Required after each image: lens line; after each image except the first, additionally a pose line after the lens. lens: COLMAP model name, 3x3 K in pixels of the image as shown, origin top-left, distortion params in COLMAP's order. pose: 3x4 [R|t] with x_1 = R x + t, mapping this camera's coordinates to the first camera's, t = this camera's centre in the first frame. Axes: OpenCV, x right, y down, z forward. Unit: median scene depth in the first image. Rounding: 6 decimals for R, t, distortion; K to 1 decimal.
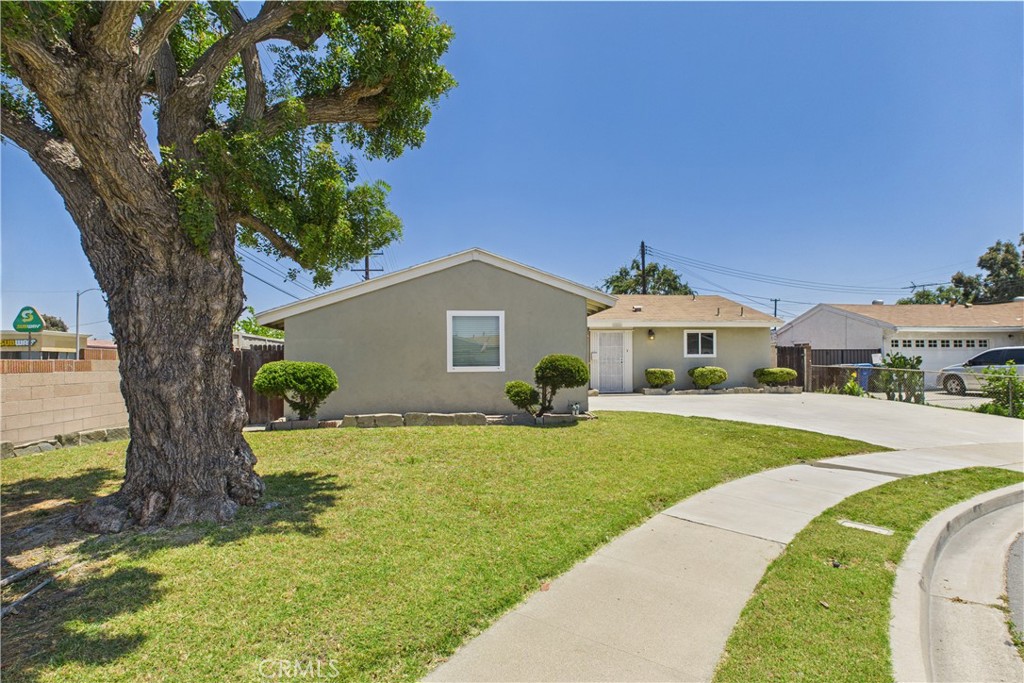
lens RADIAL K [[522.2, 0, 510.4], [0, 522.2, 339.5], [0, 0, 1]] dist [0.000613, -0.000048]
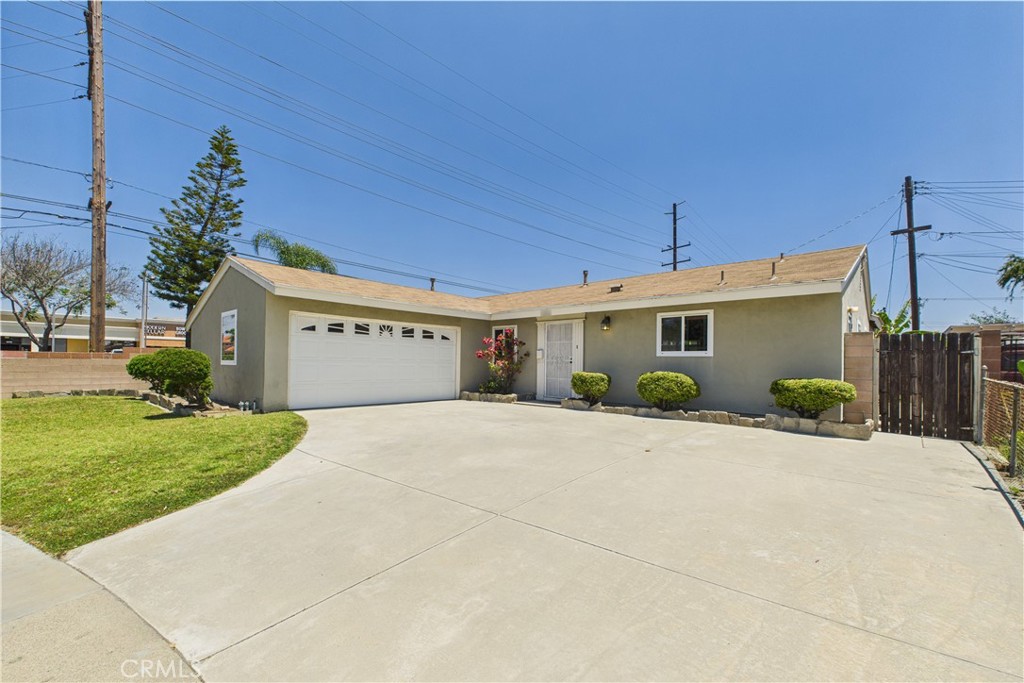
lens RADIAL K [[428.3, 0, 516.4], [0, 428.3, 358.8], [0, 0, 1]] dist [-0.006810, -0.000094]
pose [[0.638782, 0.010900, -0.769311, 0.633627], [0.017435, 0.999438, 0.028638, 0.019636], [0.769190, -0.031706, 0.638232, 0.540793]]
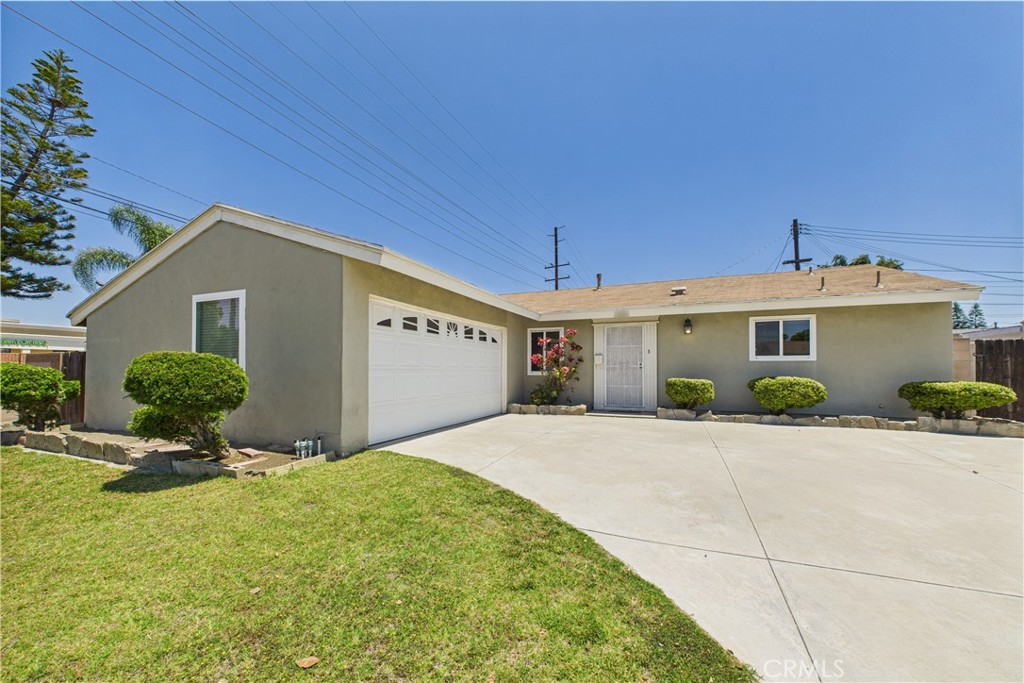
lens RADIAL K [[390.5, 0, 513.2], [0, 390.5, 352.6], [0, 0, 1]] dist [-0.004277, 0.000965]
pose [[0.860694, -0.009515, -0.509034, 0.330779], [0.014925, 0.999867, 0.006547, 0.017309], [0.508904, -0.013232, 0.860721, 0.458086]]
